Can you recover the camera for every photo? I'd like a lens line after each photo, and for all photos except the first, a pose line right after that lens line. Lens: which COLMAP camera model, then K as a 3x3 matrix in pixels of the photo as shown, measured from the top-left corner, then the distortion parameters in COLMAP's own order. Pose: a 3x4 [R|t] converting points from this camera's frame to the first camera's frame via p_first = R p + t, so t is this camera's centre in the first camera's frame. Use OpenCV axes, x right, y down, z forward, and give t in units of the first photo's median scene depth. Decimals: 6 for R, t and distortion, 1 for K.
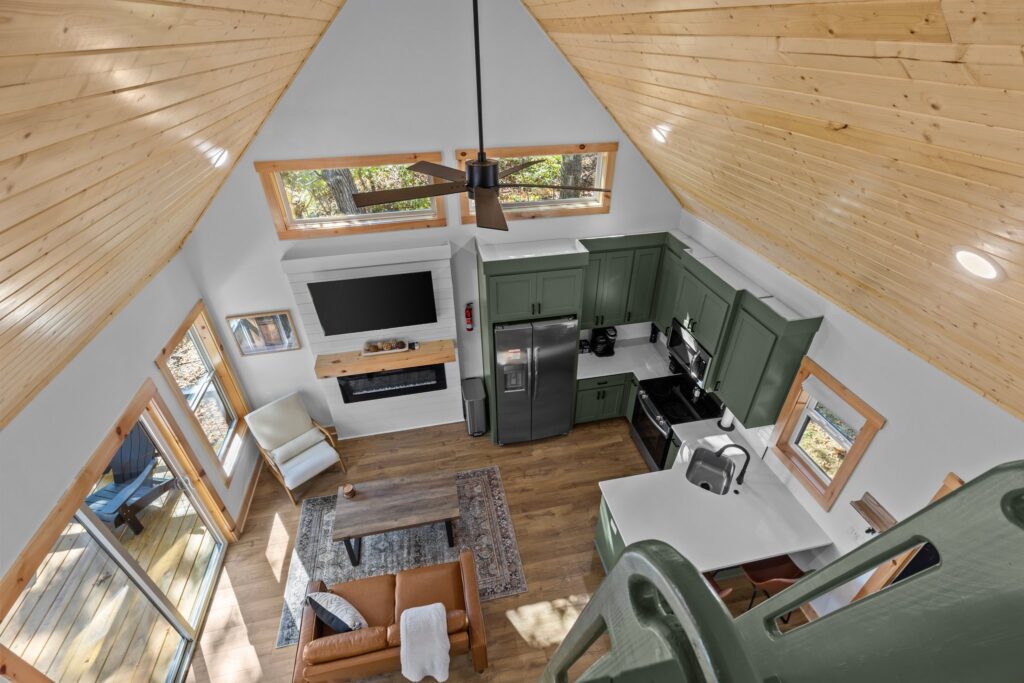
lens RADIAL K [[458.8, 0, 512.0], [0, 458.8, 341.5], [0, 0, 1]] dist [-0.001578, -0.000342]
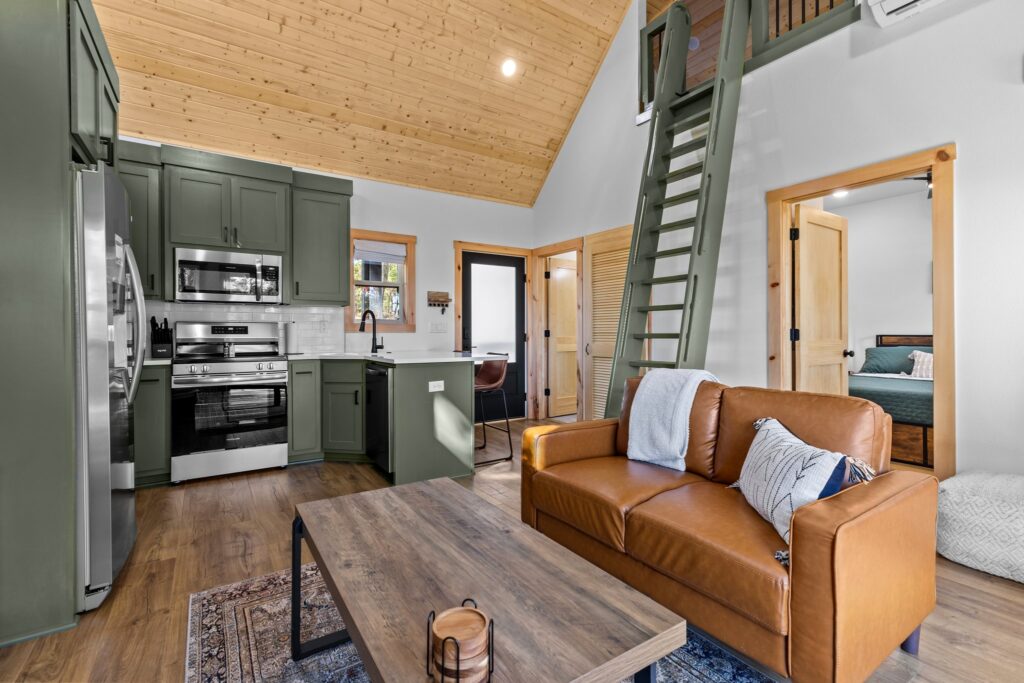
lens RADIAL K [[458.8, 0, 512.0], [0, 458.8, 341.5], [0, 0, 1]] dist [-0.001578, -0.000342]
pose [[-0.377733, -0.008465, 0.925876, -0.560619], [0.527342, 0.819965, 0.222638, 0.210657], [-0.761070, 0.572351, -0.305264, 1.034811]]
